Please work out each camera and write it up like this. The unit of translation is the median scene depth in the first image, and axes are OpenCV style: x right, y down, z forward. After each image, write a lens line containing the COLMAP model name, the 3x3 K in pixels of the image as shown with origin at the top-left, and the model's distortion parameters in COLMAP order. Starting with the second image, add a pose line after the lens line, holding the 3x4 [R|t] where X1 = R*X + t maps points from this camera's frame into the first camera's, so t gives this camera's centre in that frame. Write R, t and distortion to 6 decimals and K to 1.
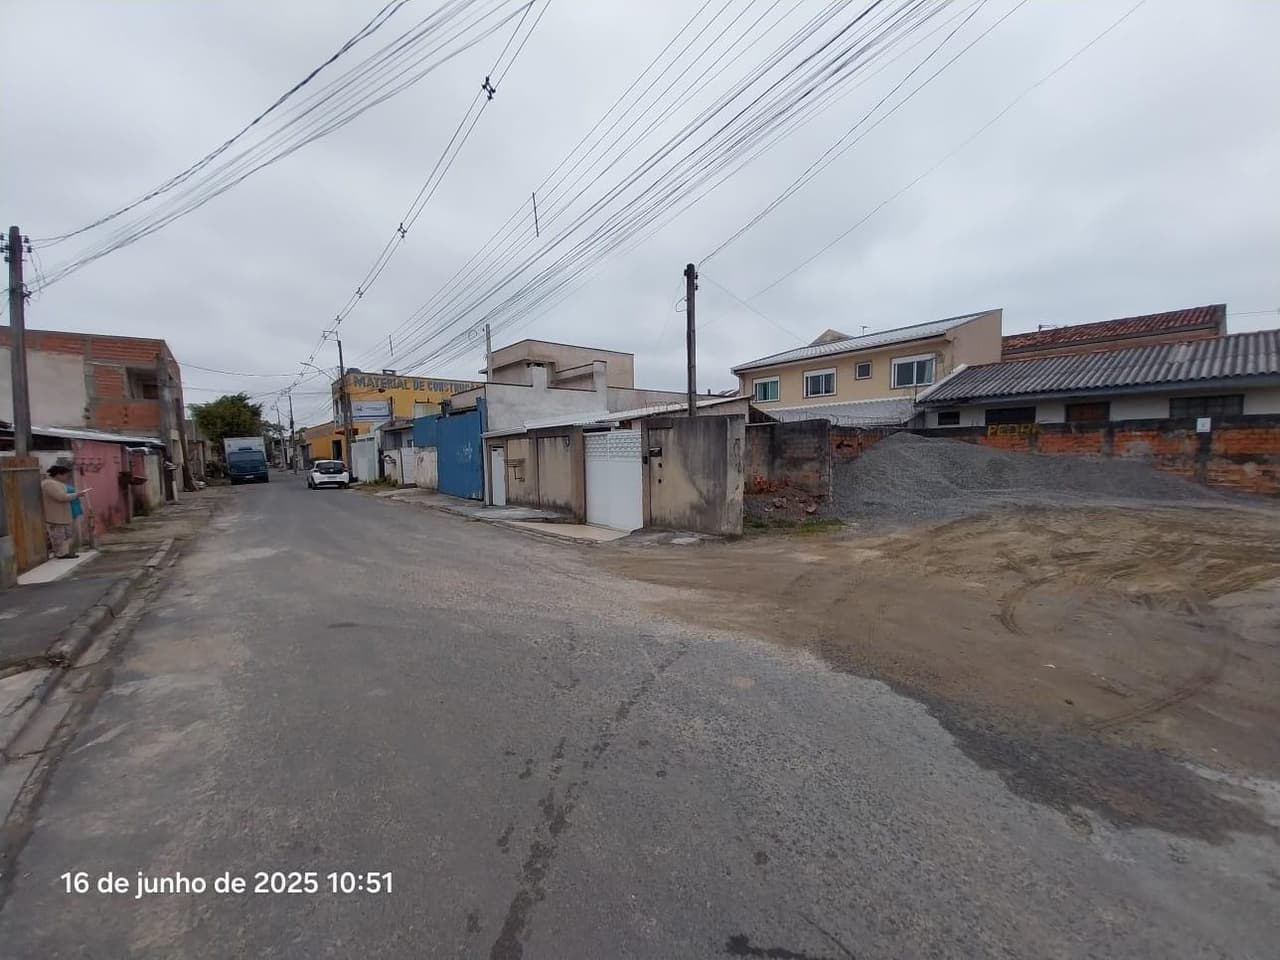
lens RADIAL K [[501.8, 0, 641.4], [0, 501.8, 484.6], [0, 0, 1]] dist [0.024954, -0.016317]
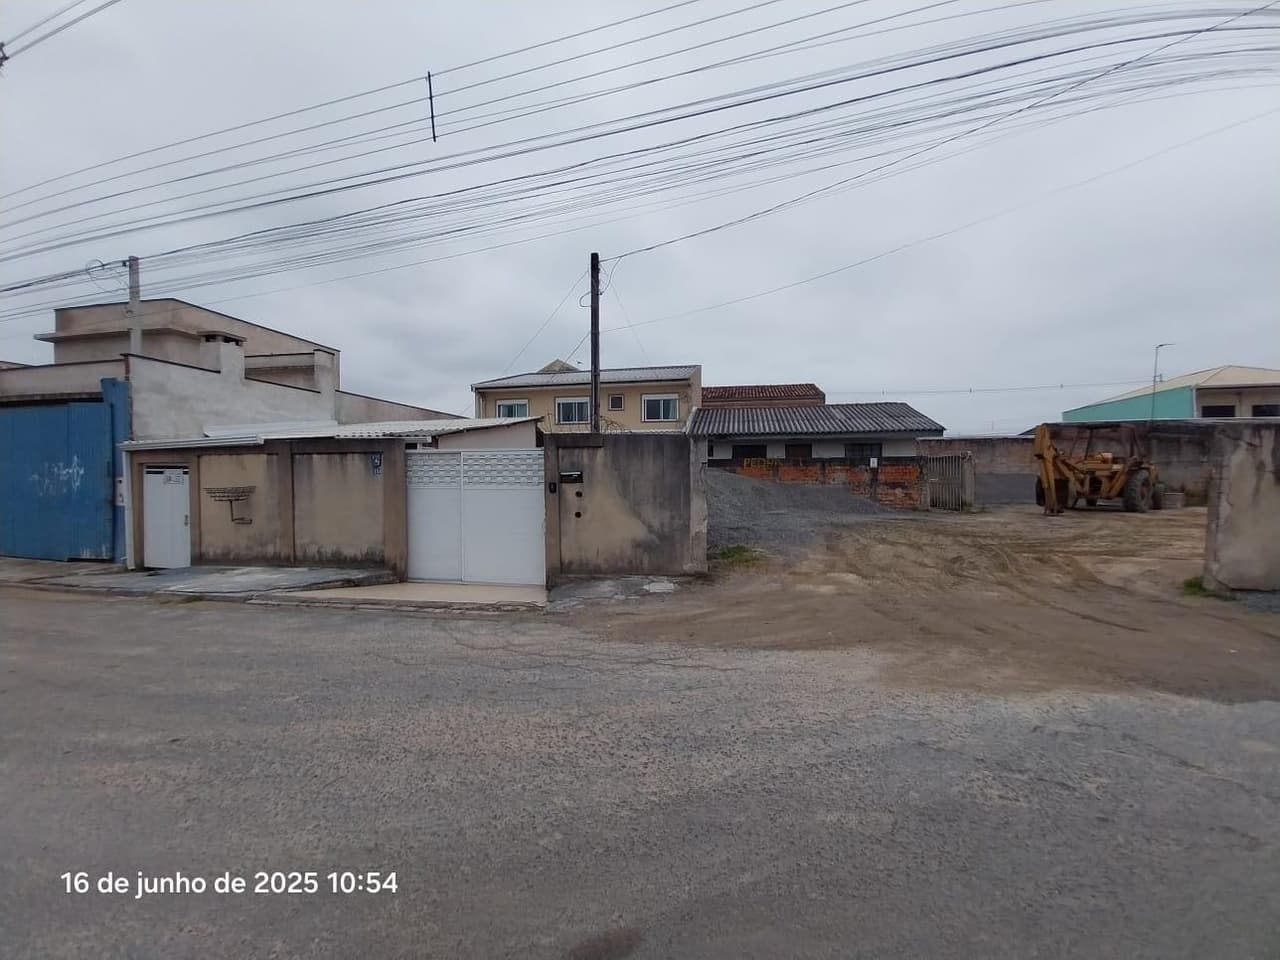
lens RADIAL K [[501.8, 0, 641.4], [0, 501.8, 484.6], [0, 0, 1]] dist [0.024954, -0.016317]
pose [[0.774095, 0.000634, 0.633069, -0.311953], [0.035346, 0.998396, -0.044219, -0.012292], [-0.632082, 0.056606, 0.772832, 0.274513]]
